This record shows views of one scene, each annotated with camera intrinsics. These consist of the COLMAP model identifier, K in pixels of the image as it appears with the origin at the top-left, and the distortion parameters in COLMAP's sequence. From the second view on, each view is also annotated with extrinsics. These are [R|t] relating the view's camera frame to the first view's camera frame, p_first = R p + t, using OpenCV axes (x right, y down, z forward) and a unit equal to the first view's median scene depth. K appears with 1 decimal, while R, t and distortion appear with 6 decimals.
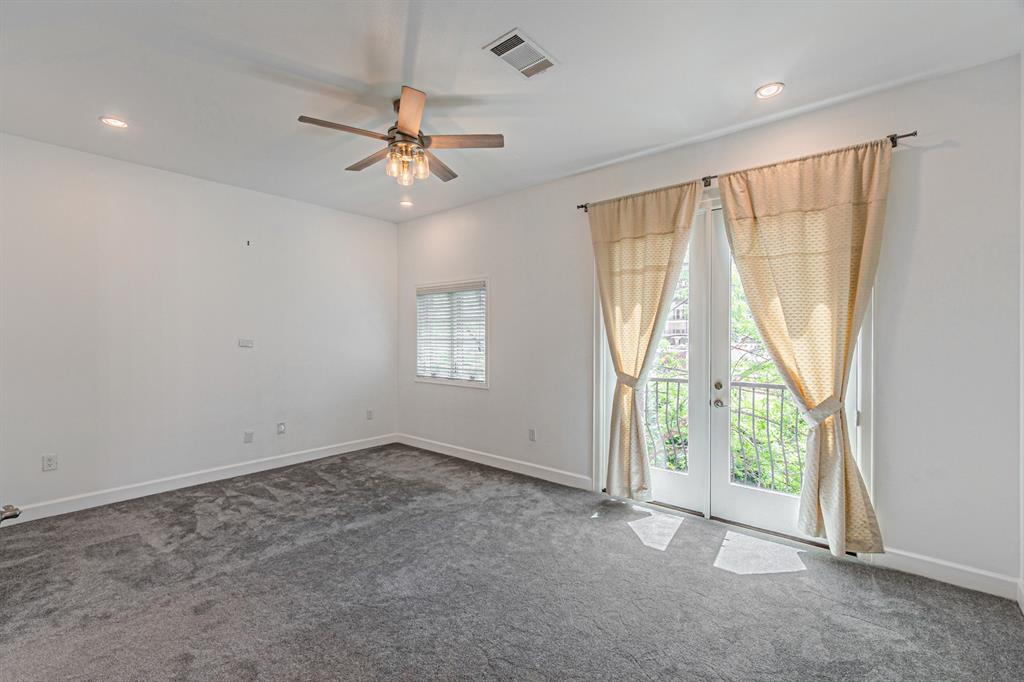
lens RADIAL K [[445.4, 0, 509.9], [0, 445.4, 339.5], [0, 0, 1]] dist [0.003206, -0.001287]
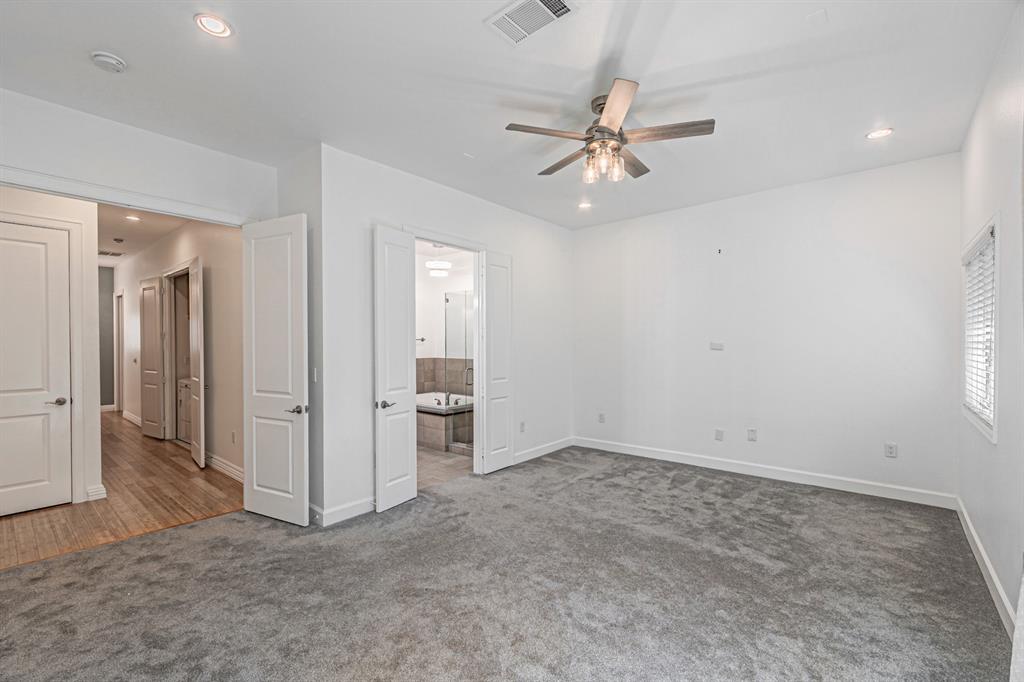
lens RADIAL K [[445.4, 0, 509.8], [0, 445.4, 344.7], [0, 0, 1]] dist [0.003206, -0.001287]
pose [[-0.011270, 0.002394, -0.999934, 0.552281], [-0.001427, 0.999996, 0.002411, 0.003037], [0.999935, 0.001454, -0.011266, 0.596697]]
